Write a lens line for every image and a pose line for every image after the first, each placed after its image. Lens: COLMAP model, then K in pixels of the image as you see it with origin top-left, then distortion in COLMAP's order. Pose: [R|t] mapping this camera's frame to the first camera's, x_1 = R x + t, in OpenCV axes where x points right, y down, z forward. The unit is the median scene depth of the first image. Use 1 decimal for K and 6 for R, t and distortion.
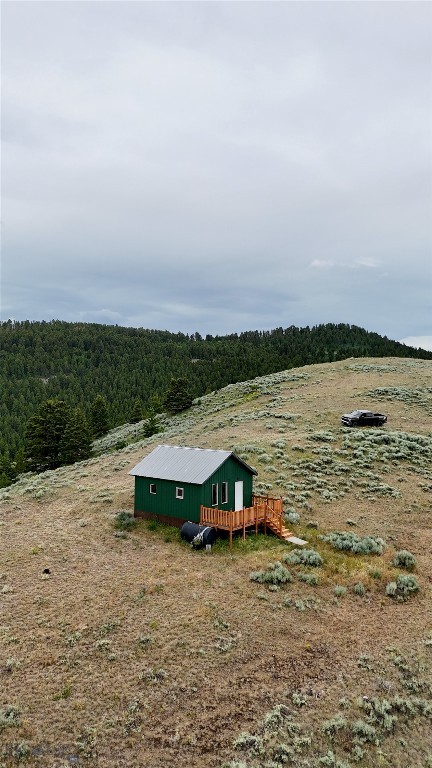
lens RADIAL K [[570.6, 0, 214.2], [0, 570.6, 379.7], [0, 0, 1]] dist [0.117733, -0.139180]
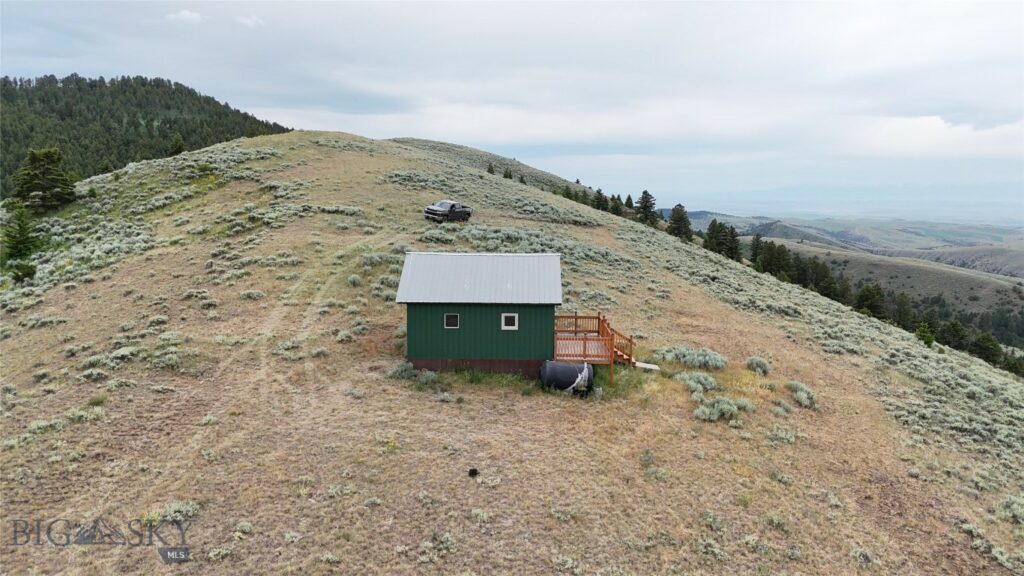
lens RADIAL K [[760.9, 0, 516.8], [0, 760.9, 288.9], [0, 0, 1]] dist [0.117733, -0.139180]
pose [[0.774374, -0.082275, 0.627356, -0.289409], [-0.015410, 0.988763, 0.148693, 0.017992], [-0.632540, -0.124812, 0.764405, 0.176389]]
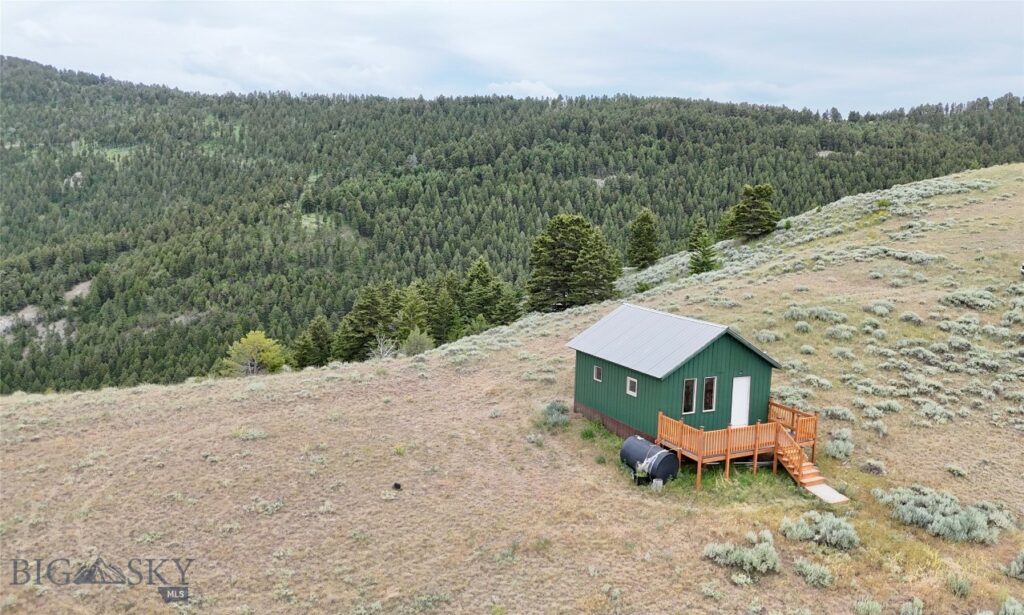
lens RADIAL K [[813.5, 0, 541.9], [0, 813.5, 307.3], [0, 0, 1]] dist [0.042532, -0.008696]
pose [[0.930569, 0.075664, -0.358212, 0.075598], [-0.020096, 0.987493, 0.156377, -0.008491], [0.365564, -0.138321, 0.920451, 0.093531]]
